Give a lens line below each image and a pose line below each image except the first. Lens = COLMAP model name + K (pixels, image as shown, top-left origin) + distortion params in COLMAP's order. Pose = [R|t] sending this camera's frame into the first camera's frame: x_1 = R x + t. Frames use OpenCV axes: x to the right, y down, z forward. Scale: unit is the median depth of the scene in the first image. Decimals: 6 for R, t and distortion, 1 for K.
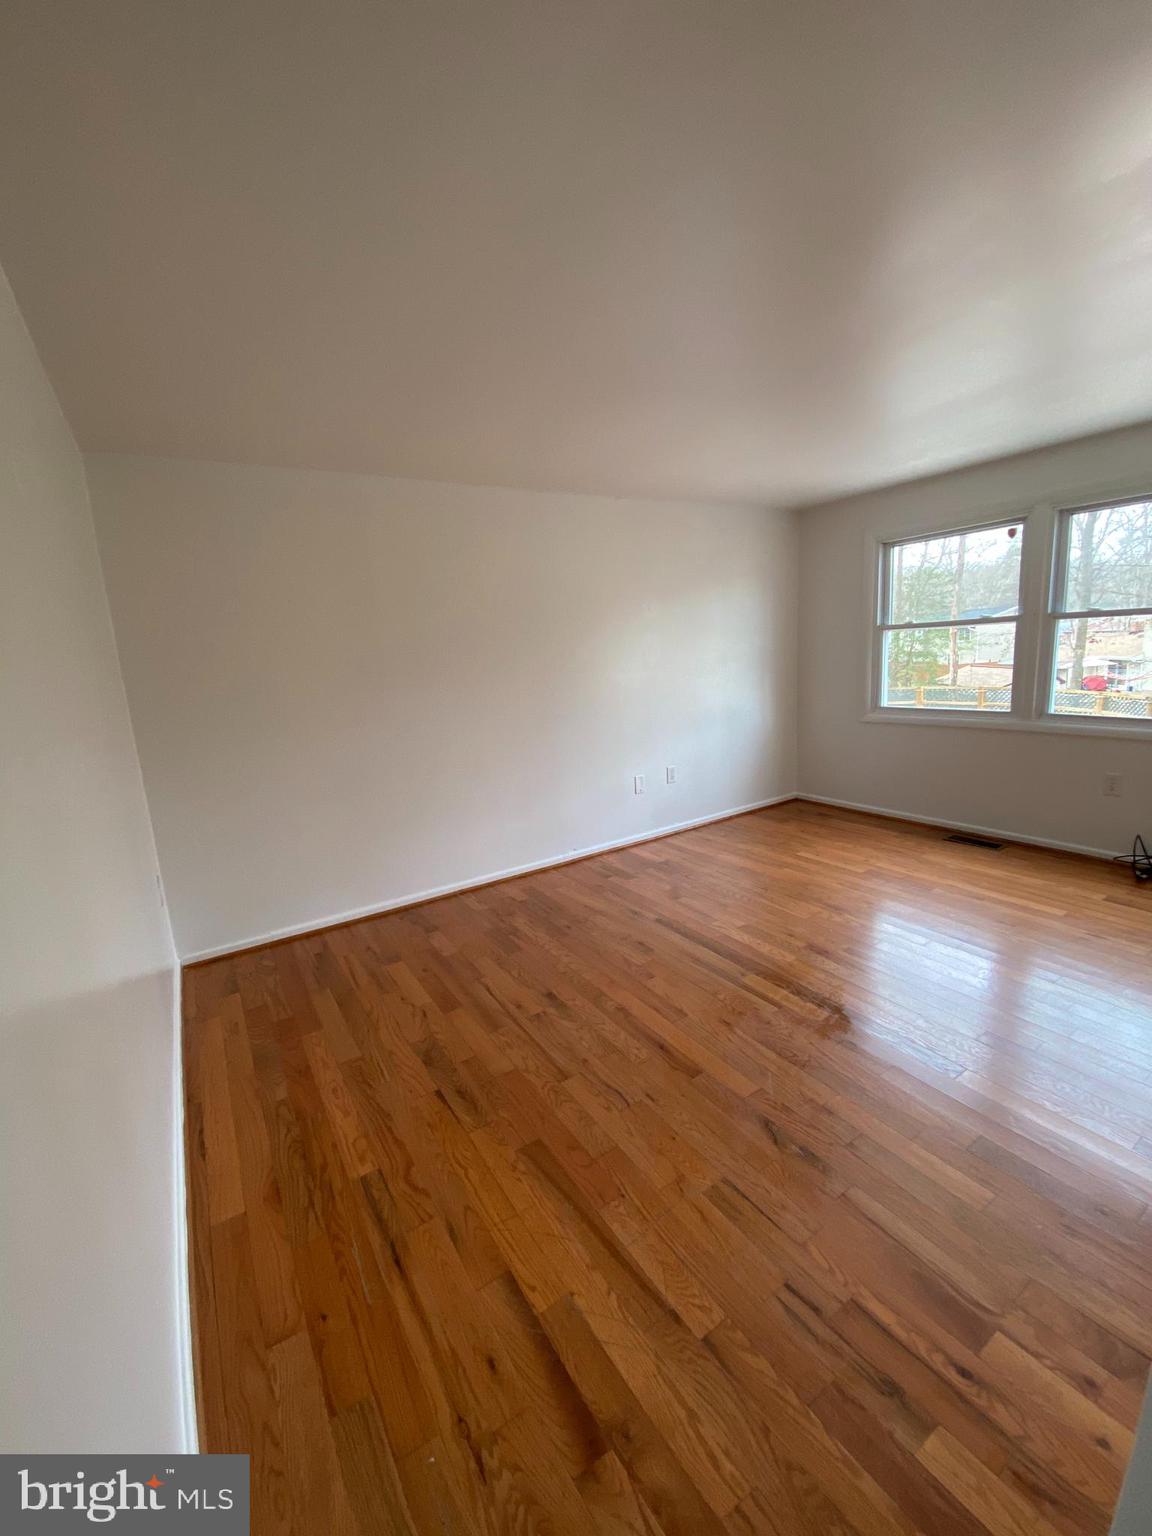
lens RADIAL K [[625.4, 0, 589.7], [0, 625.4, 768.4], [0, 0, 1]] dist [0.027772, -0.003736]
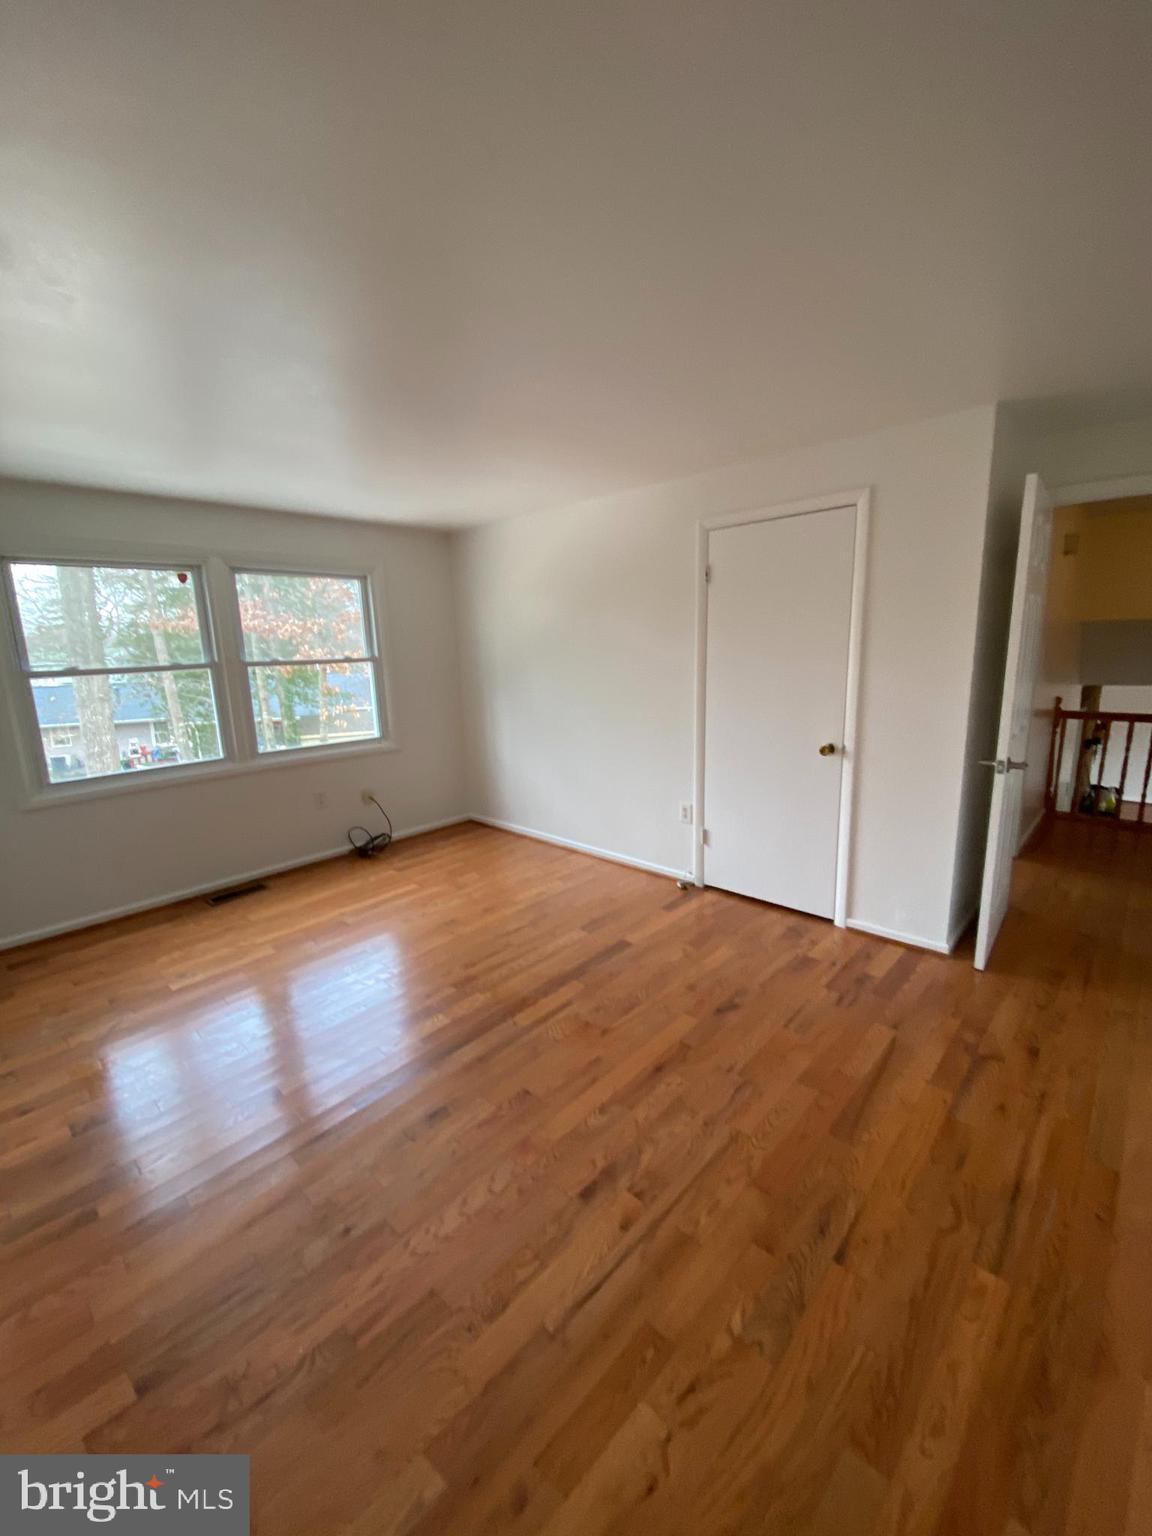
lens RADIAL K [[625.4, 0, 572.0], [0, 625.4, 762.0], [0, 0, 1]] dist [0.027772, -0.003736]
pose [[-0.223719, -0.120807, 0.967138, -0.608956], [0.225730, 0.958887, 0.171992, -0.185424], [-0.948154, 0.256790, -0.187252, 0.944480]]
